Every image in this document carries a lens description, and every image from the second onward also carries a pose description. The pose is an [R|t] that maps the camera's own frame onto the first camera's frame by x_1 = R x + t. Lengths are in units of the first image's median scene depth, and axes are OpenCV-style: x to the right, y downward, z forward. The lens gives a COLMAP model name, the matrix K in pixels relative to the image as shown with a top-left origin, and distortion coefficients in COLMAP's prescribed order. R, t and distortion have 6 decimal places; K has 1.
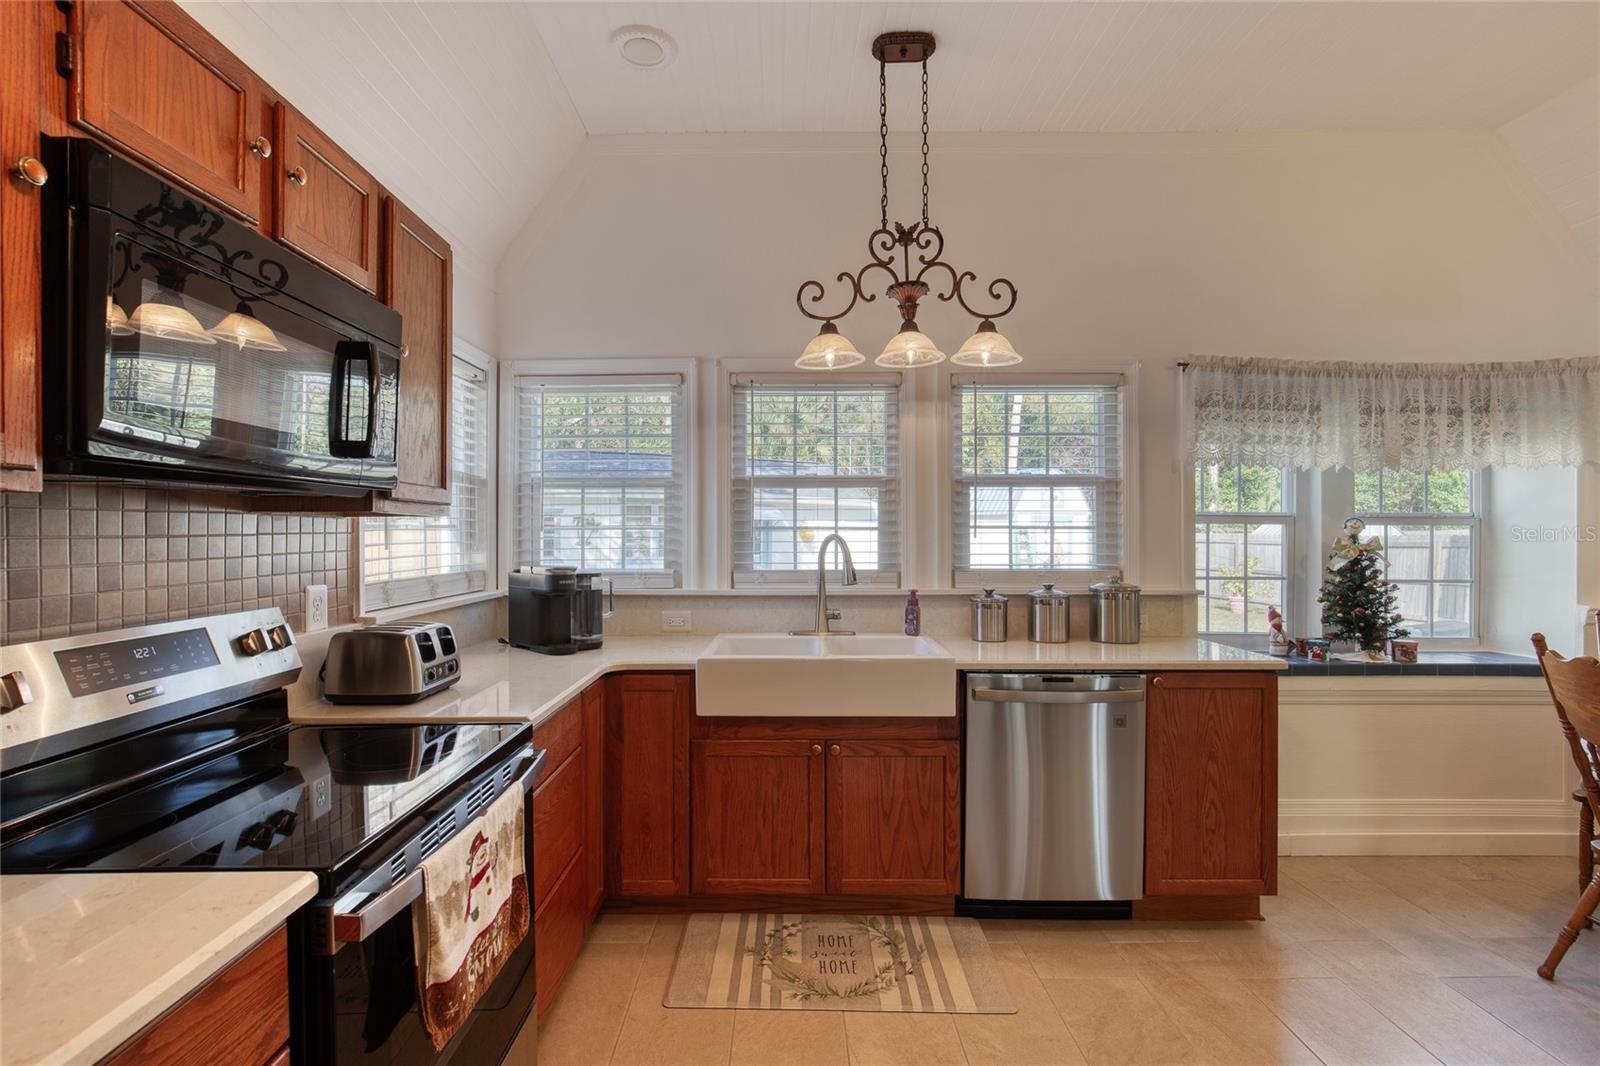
lens RADIAL K [[743.8, 0, 770.1], [0, 743.8, 534.7], [0, 0, 1]] dist [-0.021865, 0.007179]
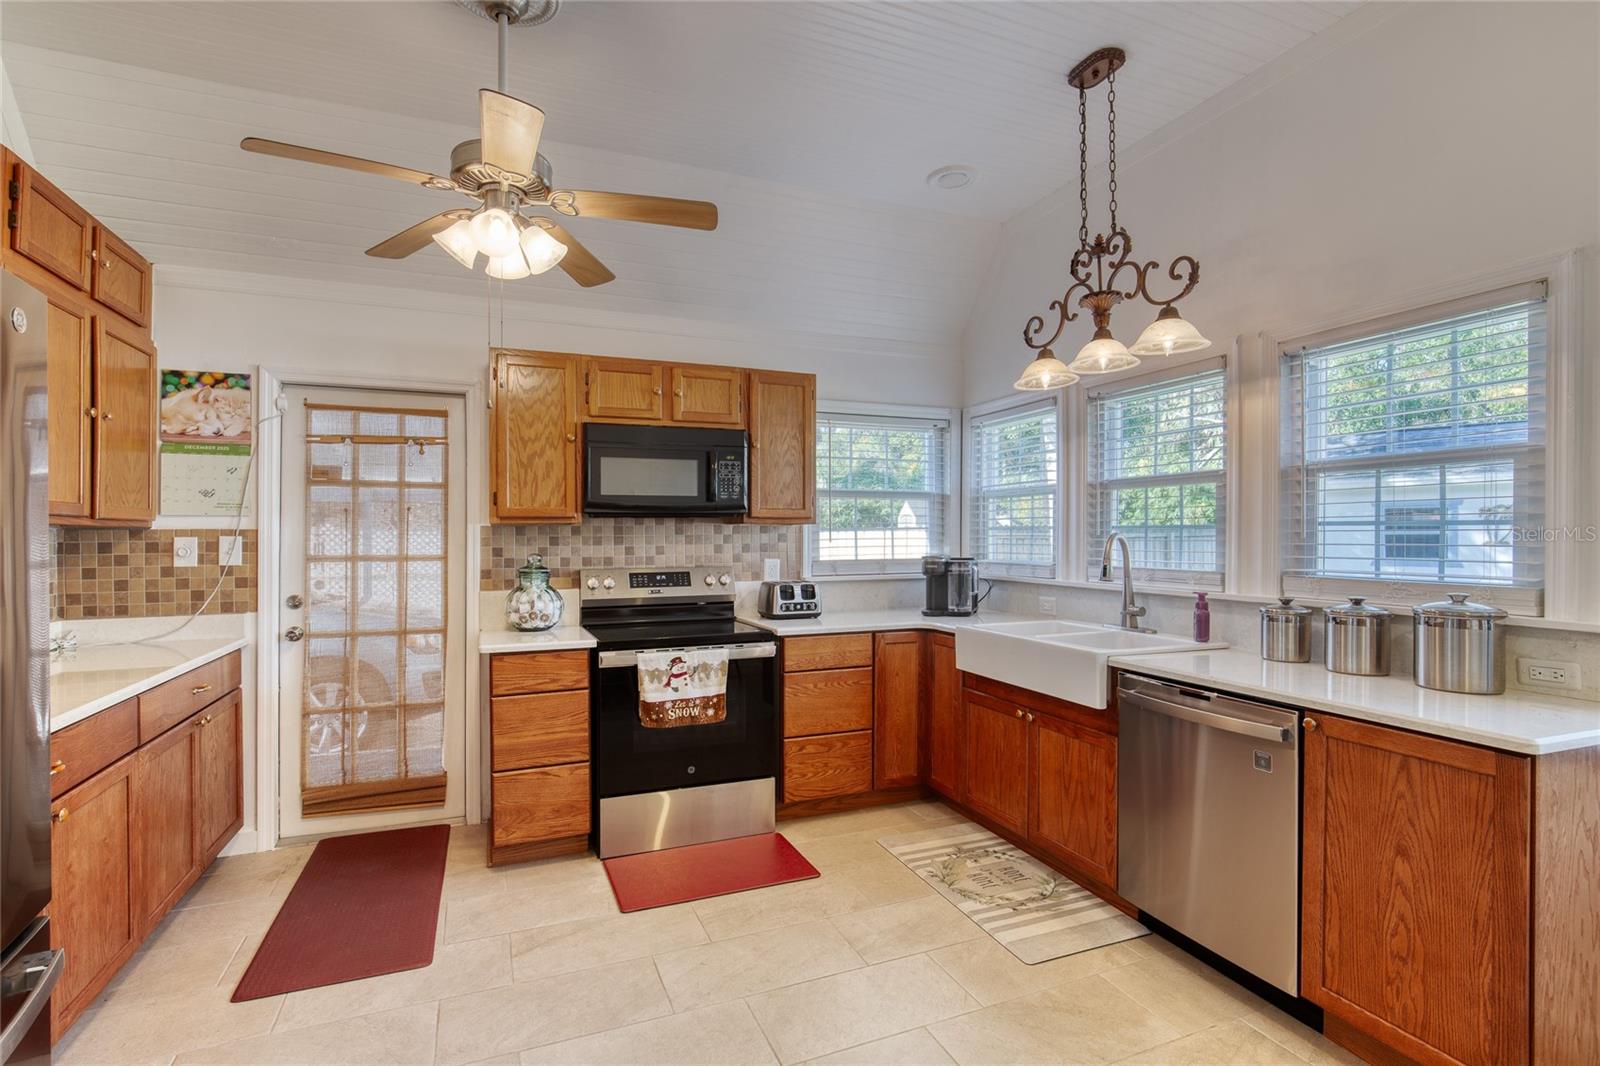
lens RADIAL K [[743.8, 0, 758.9], [0, 743.8, 532.7], [0, 0, 1]] dist [-0.021865, 0.007179]
pose [[0.354304, -0.002501, -0.935127, 0.987561], [0.003432, 0.999993, -0.001374, -0.001739], [0.935124, -0.002723, 0.354310, 0.179941]]
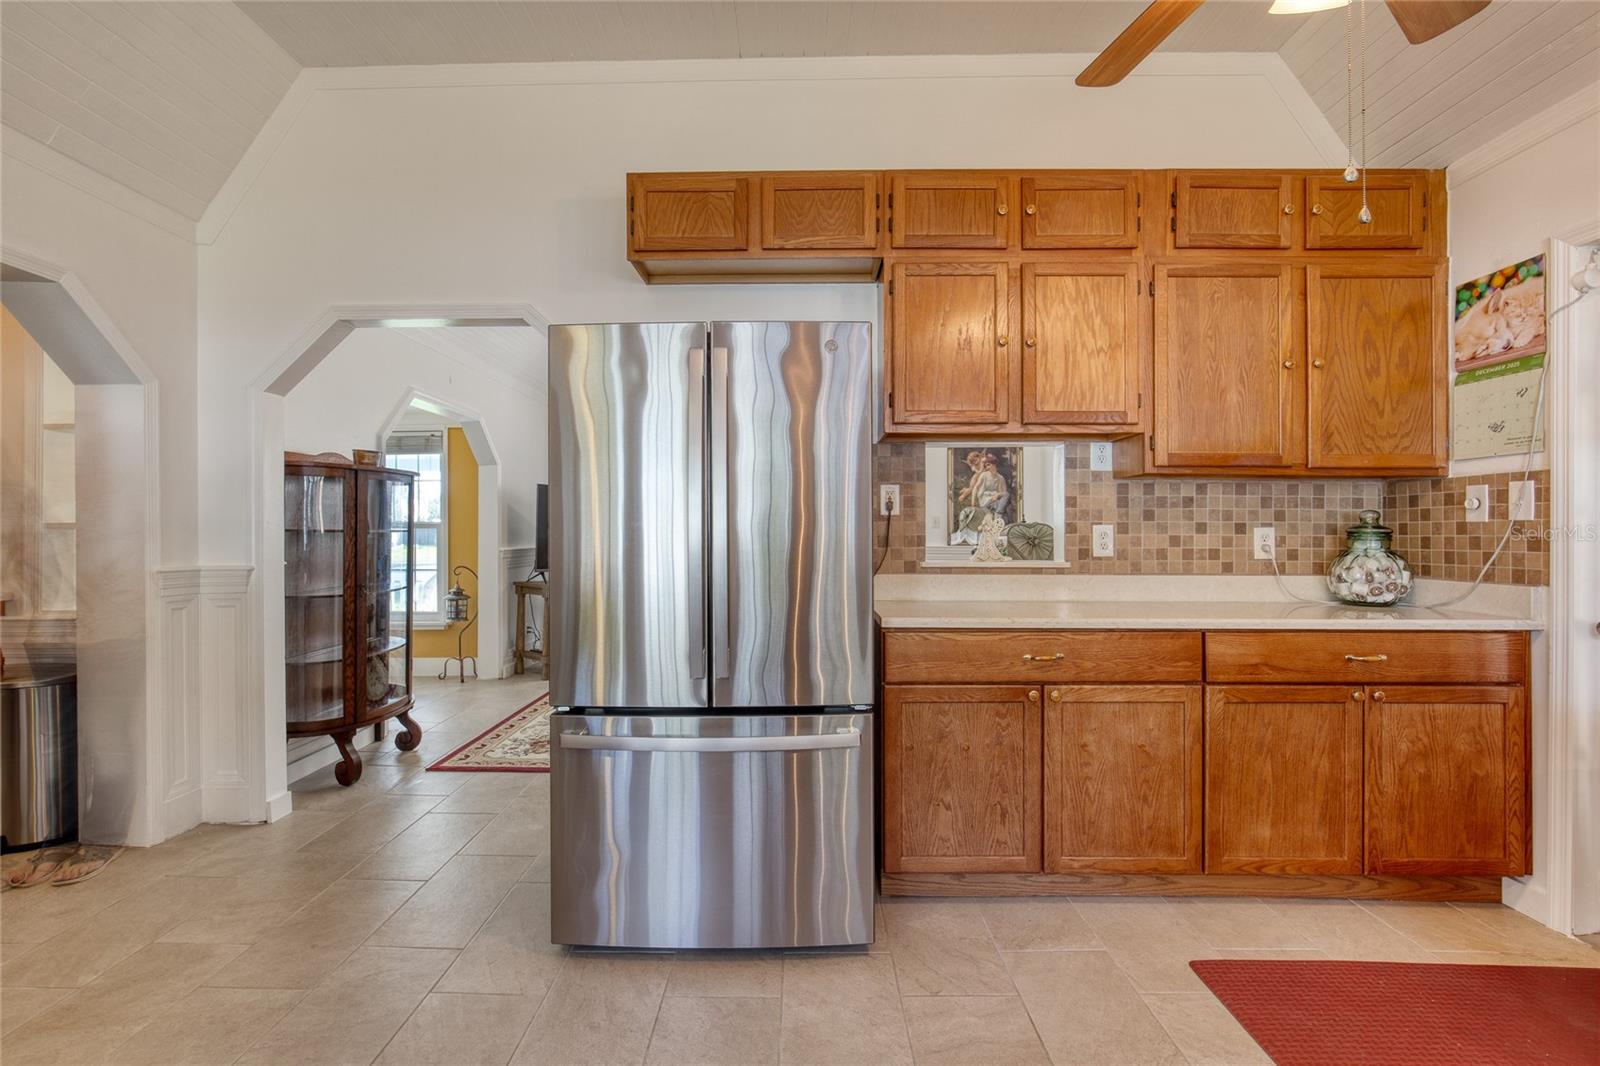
lens RADIAL K [[743.8, 0, 785.2], [0, 743.8, 530.4], [0, 0, 1]] dist [-0.021865, 0.007179]
pose [[-0.999911, 0.001564, 0.013279, 0.401706], [0.001555, 0.999999, -0.000654, 0.062624], [-0.013280, -0.000634, -0.999912, 0.735595]]
